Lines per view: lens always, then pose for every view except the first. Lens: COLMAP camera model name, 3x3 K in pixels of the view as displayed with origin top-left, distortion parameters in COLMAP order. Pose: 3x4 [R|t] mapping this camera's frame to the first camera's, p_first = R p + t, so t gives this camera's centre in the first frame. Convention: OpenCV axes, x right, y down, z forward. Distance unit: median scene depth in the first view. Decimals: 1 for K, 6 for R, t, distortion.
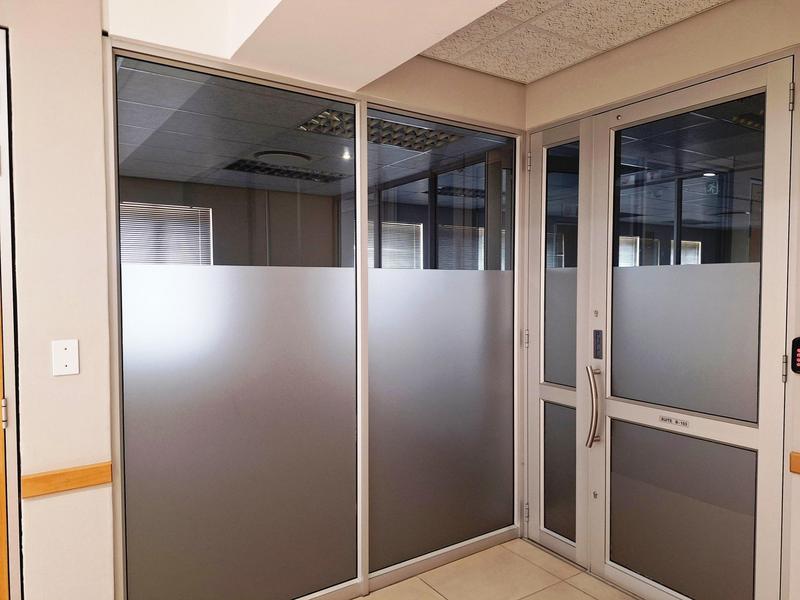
lens RADIAL K [[555.7, 0, 397.4], [0, 555.7, 306.1], [0, 0, 1]] dist [0.080477, -0.075778]
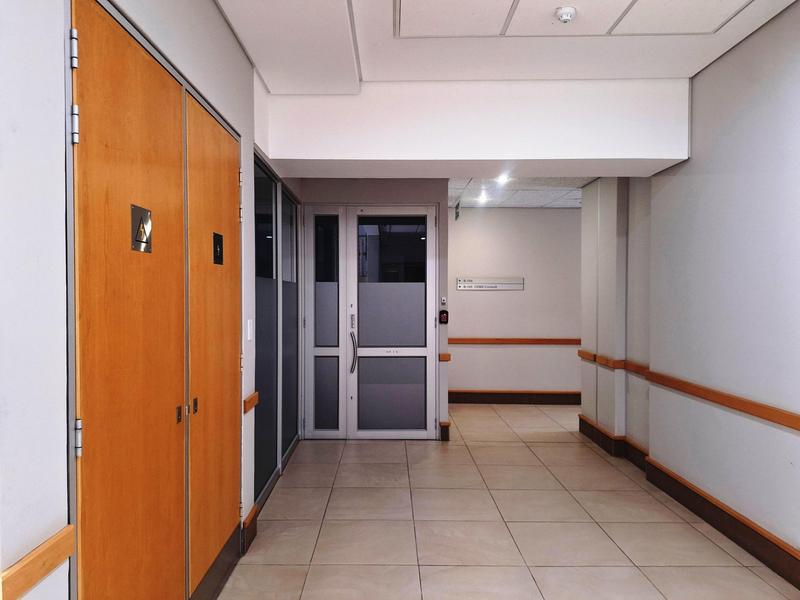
lens RADIAL K [[558.7, 0, 398.6], [0, 558.7, 306.7], [0, 0, 1]] dist [0.143798, -0.141467]
pose [[0.542881, -0.016905, 0.839639, -1.213459], [0.031518, 0.999503, -0.000255, 0.022979], [-0.839218, 0.026602, 0.543144, -0.210931]]
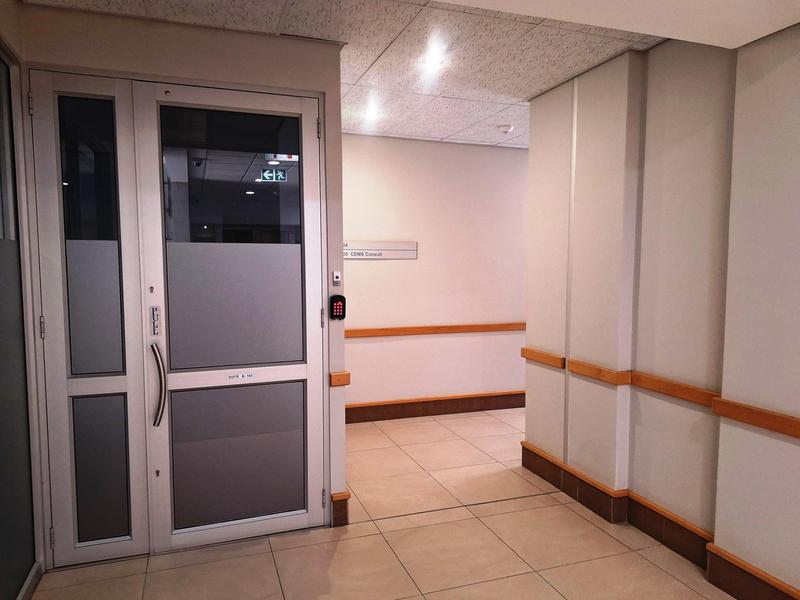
lens RADIAL K [[555.7, 0, 397.4], [0, 555.7, 306.1], [0, 0, 1]] dist [0.080477, -0.075778]
pose [[0.243114, -0.072968, 0.967249, -0.488494], [0.039672, 0.997080, 0.065247, -0.004453], [-0.969186, 0.022510, 0.245299, 0.349147]]
